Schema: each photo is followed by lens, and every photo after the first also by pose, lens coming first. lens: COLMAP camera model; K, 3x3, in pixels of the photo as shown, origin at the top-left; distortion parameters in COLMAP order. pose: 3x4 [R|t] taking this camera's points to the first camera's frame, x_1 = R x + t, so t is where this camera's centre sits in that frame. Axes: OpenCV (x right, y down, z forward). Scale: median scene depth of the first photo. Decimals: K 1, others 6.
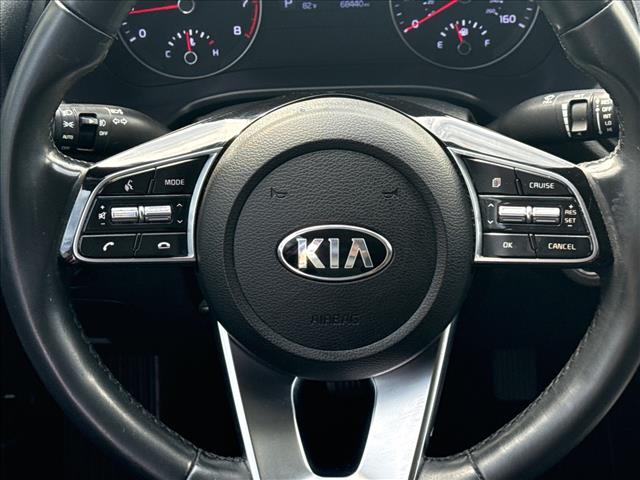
lens RADIAL K [[1331.0, 0, 320.0], [0, 1331.0, 240.0], [0, 0, 1]] dist [0.033634, 0.180566]
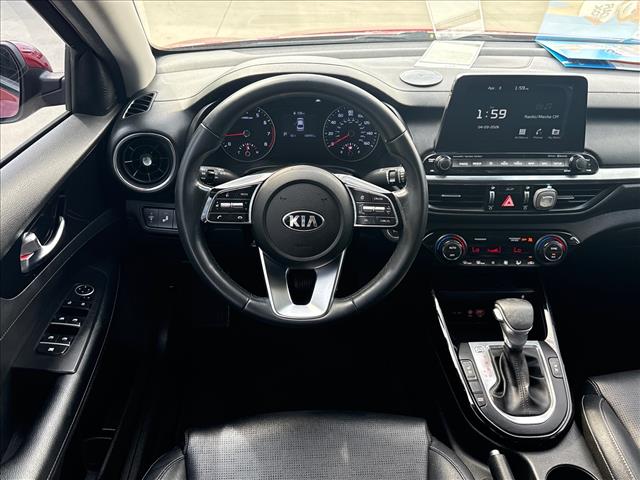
lens RADIAL K [[535.5, 0, 331.6], [0, 535.5, 240.5], [0, 0, 1]] dist [0.040350, -0.000290]
pose [[0.996431, 0.020496, 0.081887, -0.019947], [-0.019614, 0.999741, -0.011561, 0.059539], [-0.082103, 0.009914, 0.996575, -0.099510]]
